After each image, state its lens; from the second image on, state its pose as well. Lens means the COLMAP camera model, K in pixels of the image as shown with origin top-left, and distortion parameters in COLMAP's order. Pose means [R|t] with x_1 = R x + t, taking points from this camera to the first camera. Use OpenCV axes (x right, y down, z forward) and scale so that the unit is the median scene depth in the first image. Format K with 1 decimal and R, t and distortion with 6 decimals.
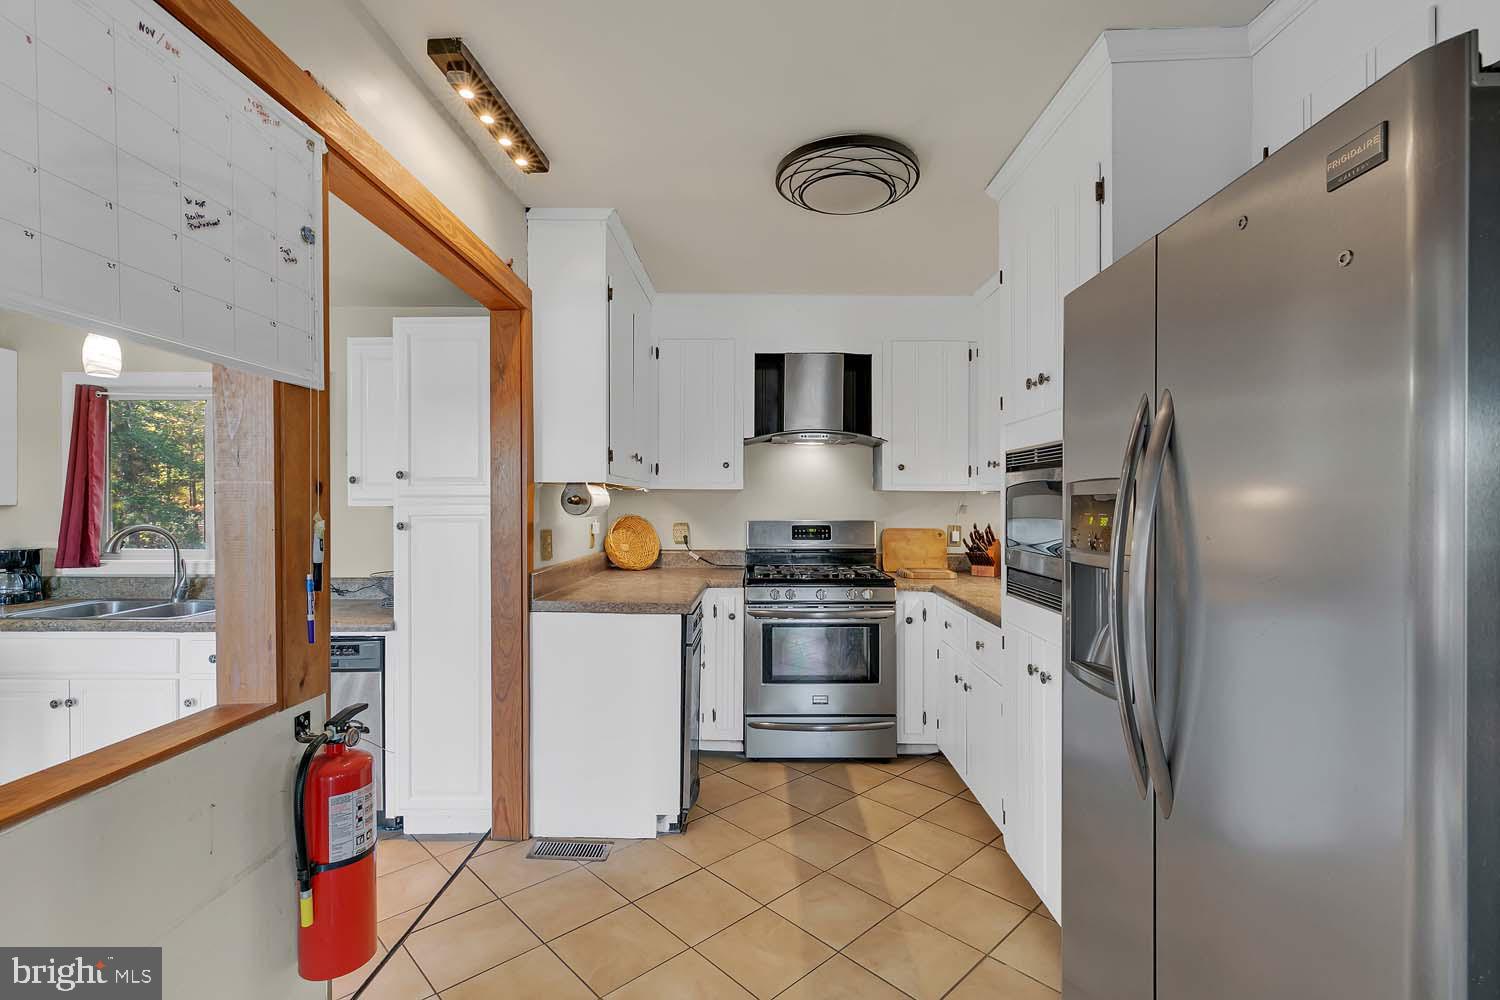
lens RADIAL K [[663.4, 0, 754.6], [0, 663.4, 510.8], [0, 0, 1]] dist [-0.001366, -0.000310]
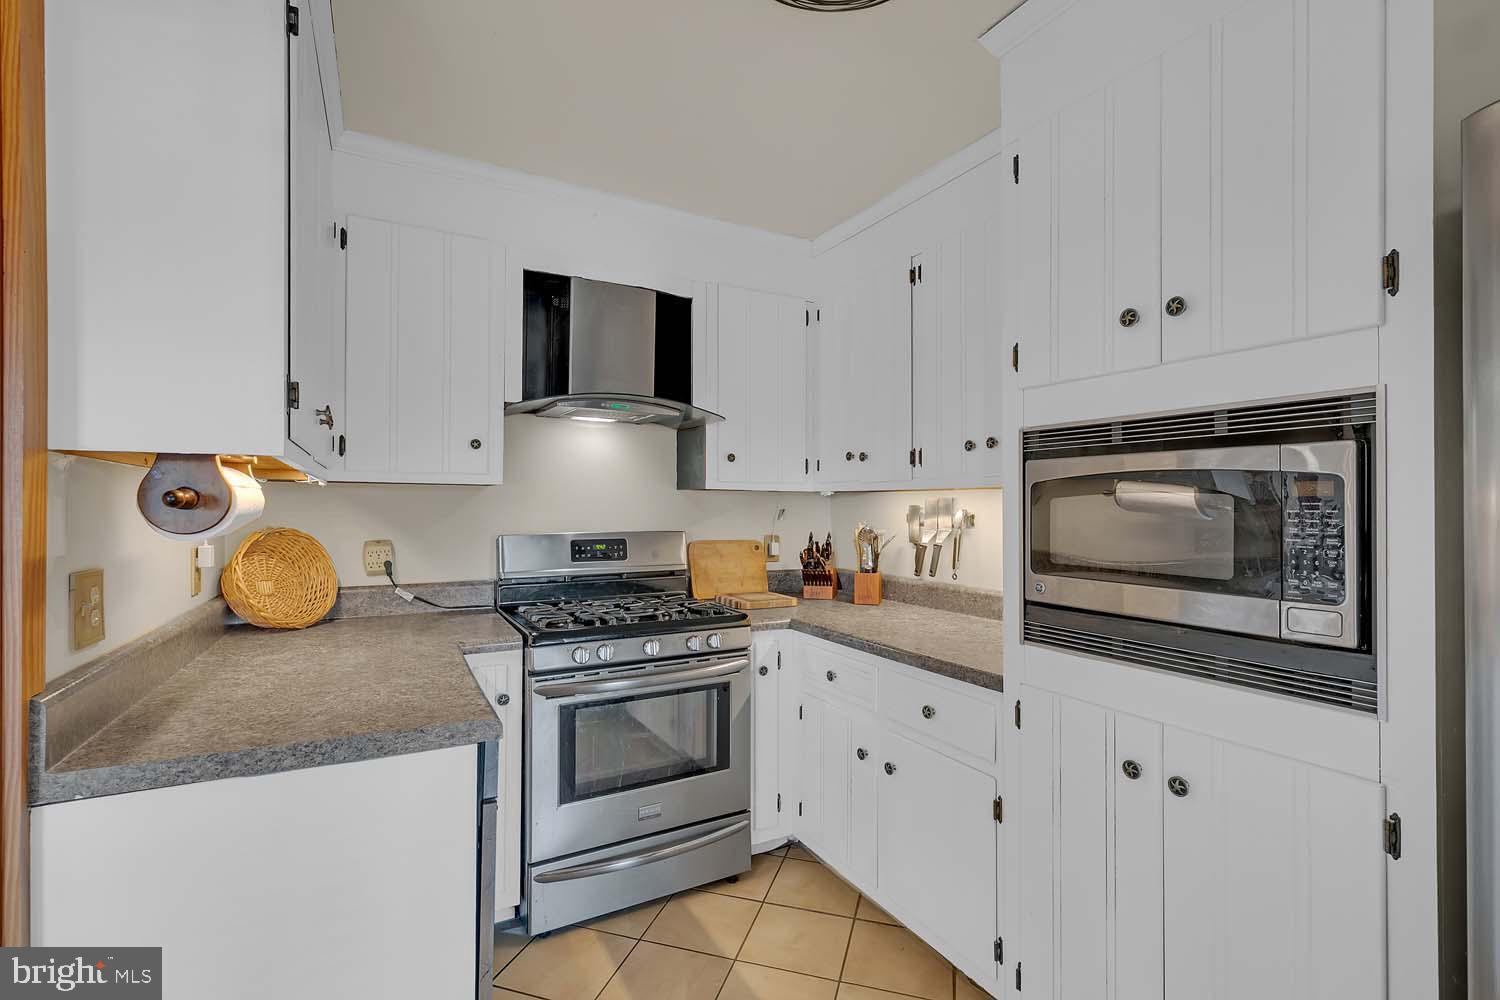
lens RADIAL K [[676.3, 0, 748.9], [0, 676.3, 506.6], [0, 0, 1]] dist [-0.000095, -0.000457]
pose [[0.878176, 0.000261, 0.478337, -0.118484], [0.006268, 0.999908, -0.012054, -0.002555], [-0.478296, 0.013584, 0.878094, 0.336685]]
